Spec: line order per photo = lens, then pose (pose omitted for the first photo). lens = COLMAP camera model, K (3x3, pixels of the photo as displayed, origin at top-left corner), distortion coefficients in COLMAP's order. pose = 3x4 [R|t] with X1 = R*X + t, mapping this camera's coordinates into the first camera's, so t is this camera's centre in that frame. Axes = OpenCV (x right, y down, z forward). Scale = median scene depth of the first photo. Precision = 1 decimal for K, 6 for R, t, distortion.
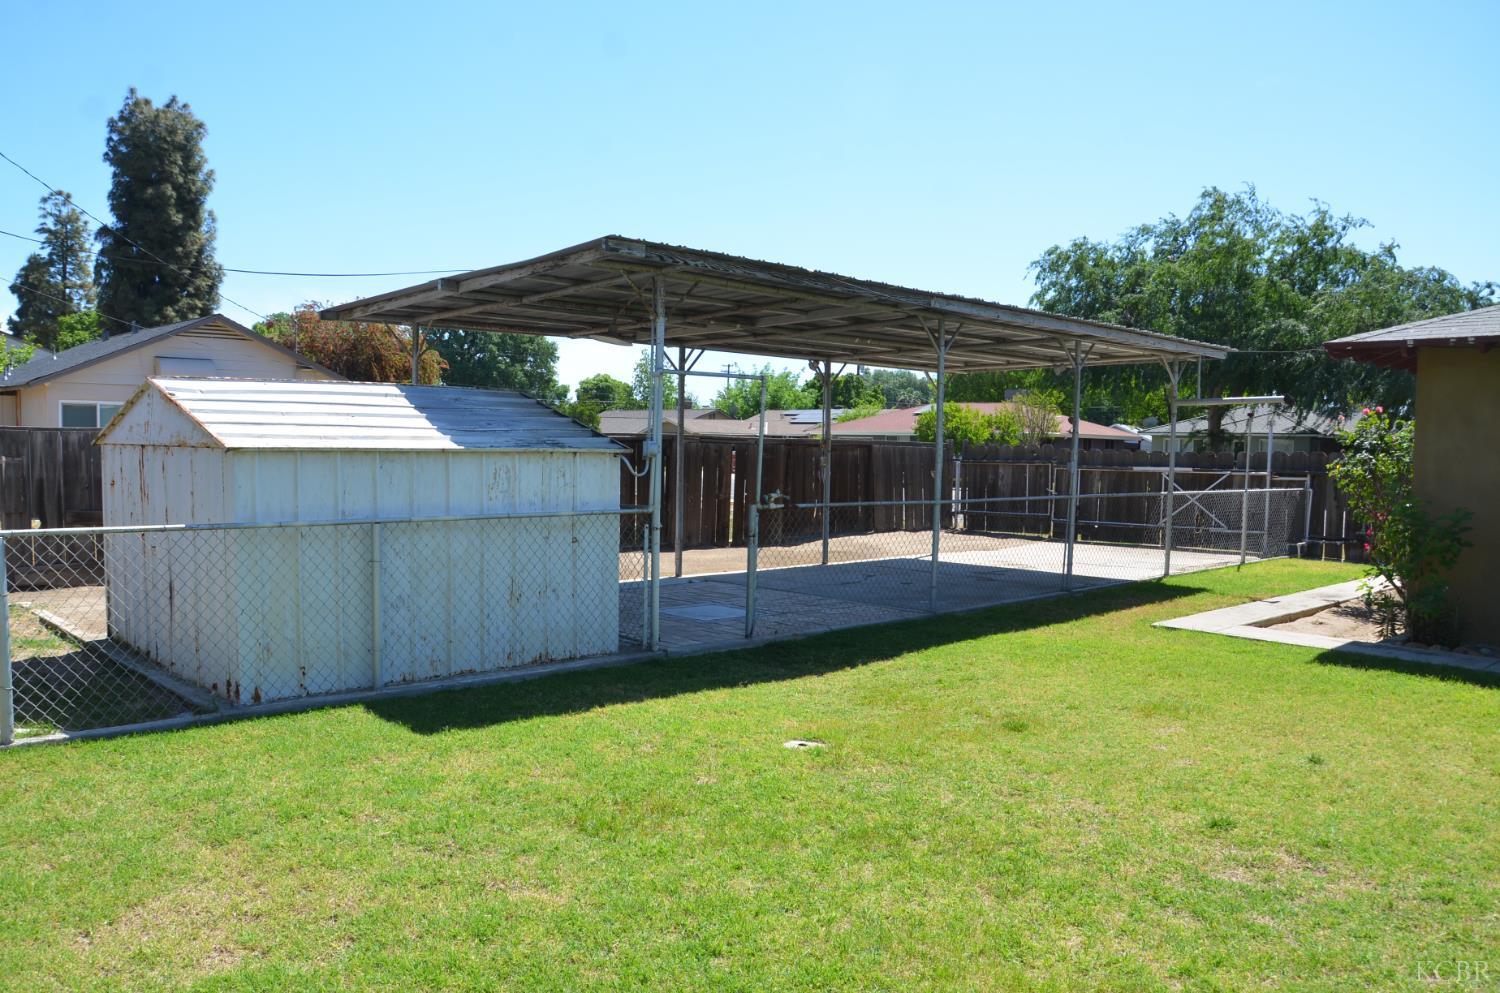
lens RADIAL K [[1179.3, 0, 749.9], [0, 1179.3, 522.9], [0, 0, 1]] dist [-0.160073, 0.126712]
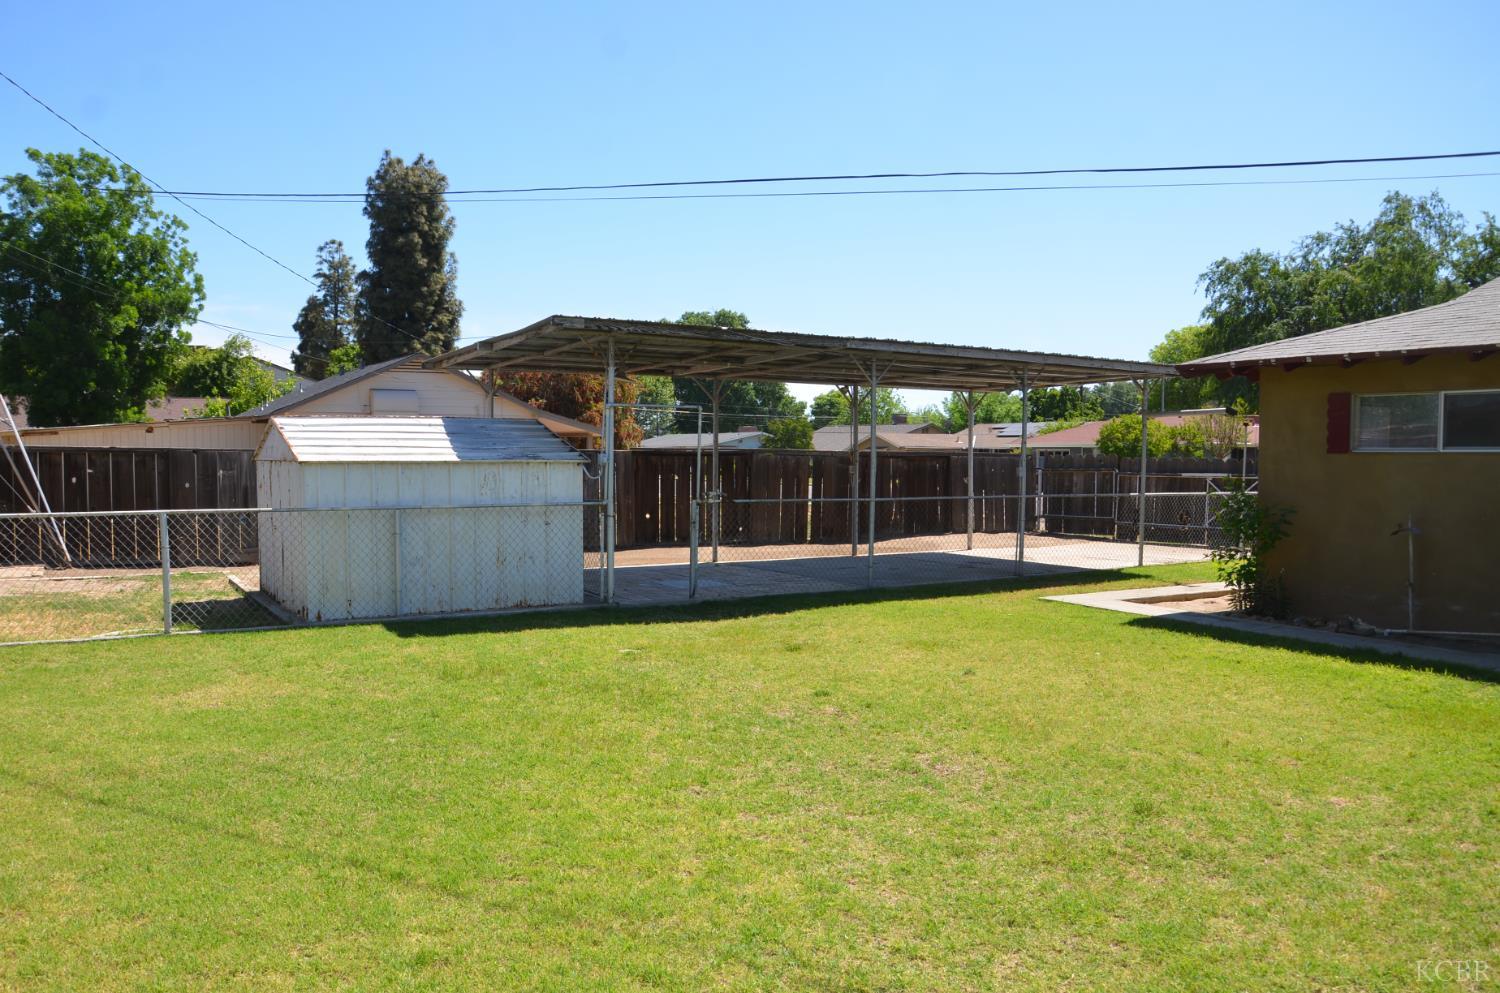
lens RADIAL K [[1179.3, 0, 749.9], [0, 1179.3, 522.9], [0, 0, 1]] dist [-0.160073, 0.126712]
pose [[0.976687, 0.000783, -0.214666, 0.150845], [-0.003428, 0.999923, -0.011950, 0.011414], [0.214640, 0.012407, 0.976614, -0.133148]]
